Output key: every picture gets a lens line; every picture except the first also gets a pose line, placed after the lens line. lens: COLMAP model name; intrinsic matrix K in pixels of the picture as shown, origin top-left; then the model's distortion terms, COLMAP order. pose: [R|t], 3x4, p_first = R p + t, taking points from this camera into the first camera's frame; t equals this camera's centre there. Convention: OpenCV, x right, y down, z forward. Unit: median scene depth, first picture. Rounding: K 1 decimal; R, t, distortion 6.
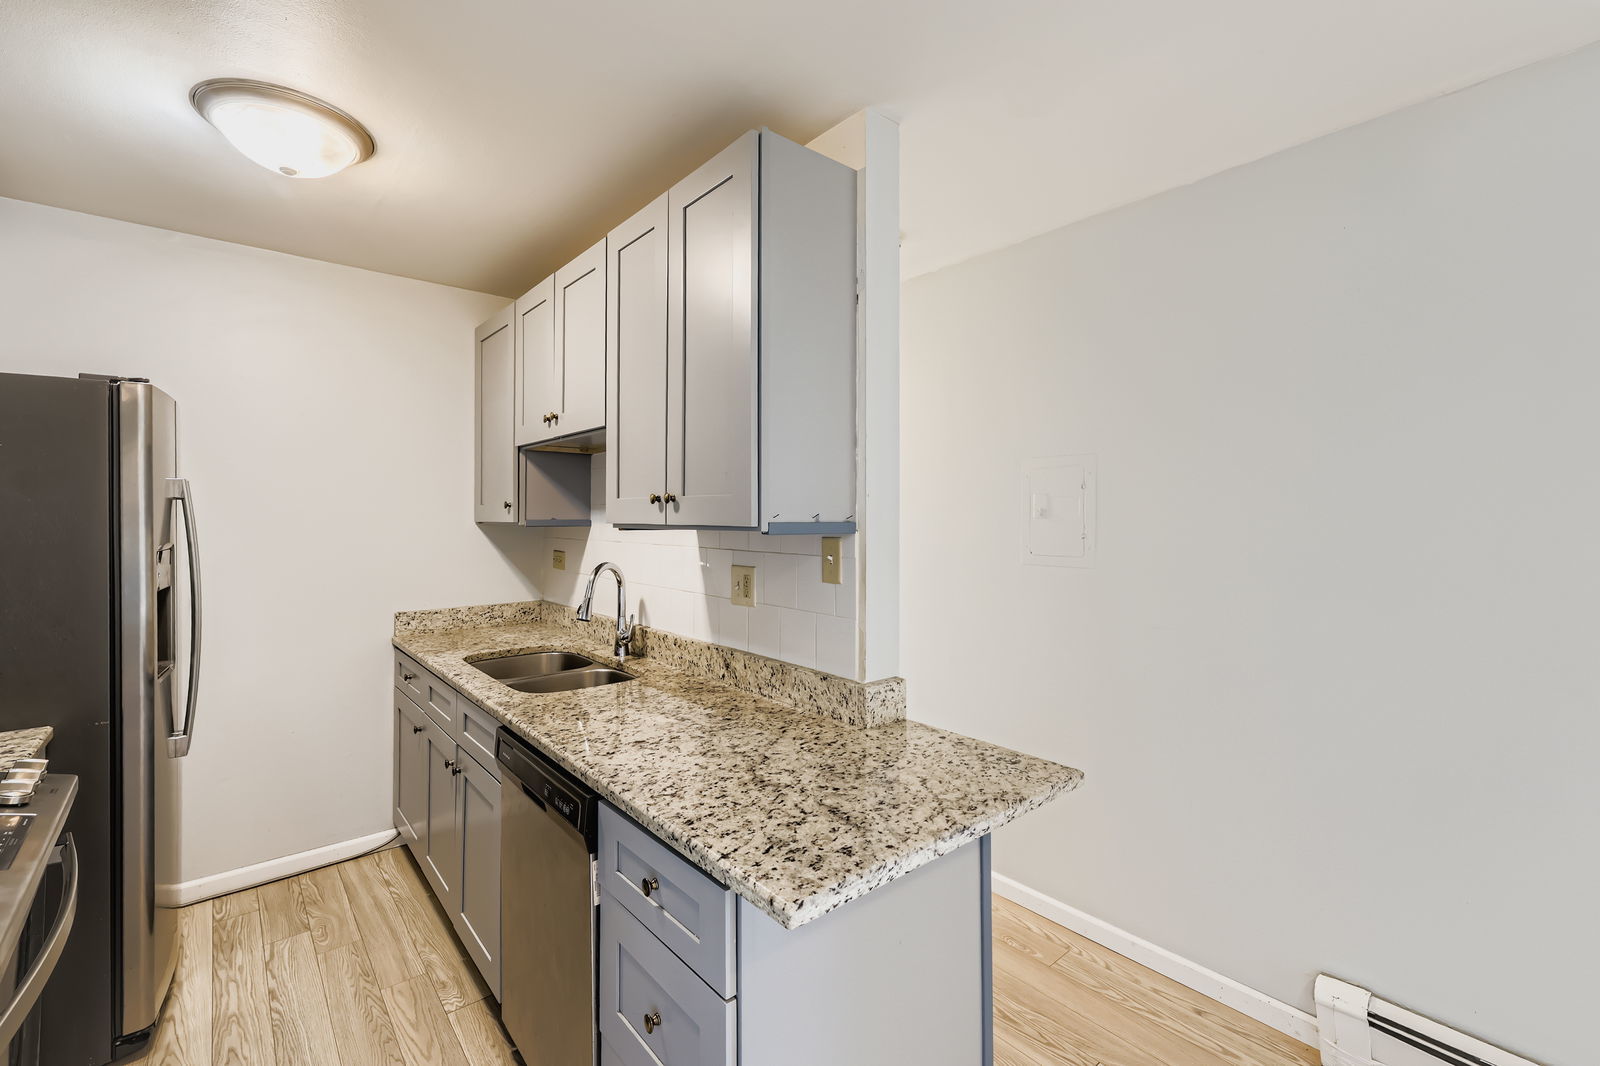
lens RADIAL K [[685.6, 0, 804.6], [0, 685.6, 522.9], [0, 0, 1]] dist [0.003514, 0.000043]
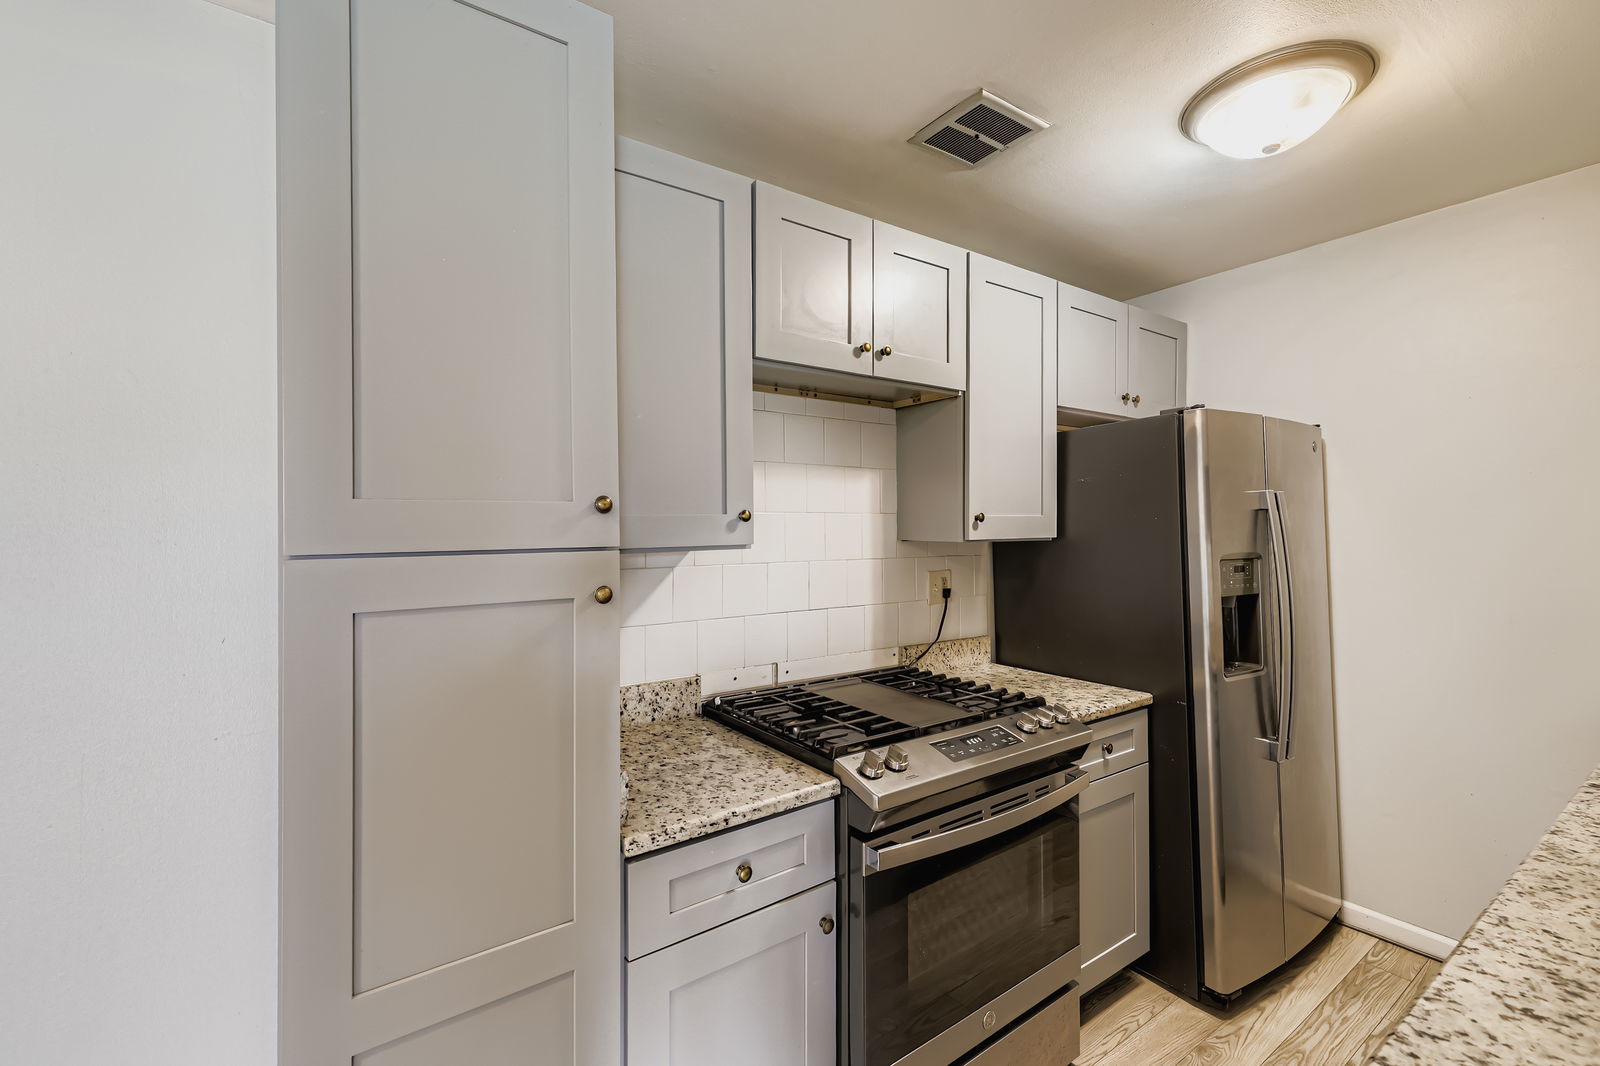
lens RADIAL K [[685.6, 0, 800.1], [0, 685.6, 530.4], [0, 0, 1]] dist [0.003514, 0.000043]
pose [[-0.100393, -0.003888, -0.994940, 0.183627], [-0.003176, 0.999989, -0.003587, 0.000970], [0.994943, 0.002800, -0.100404, 0.397177]]
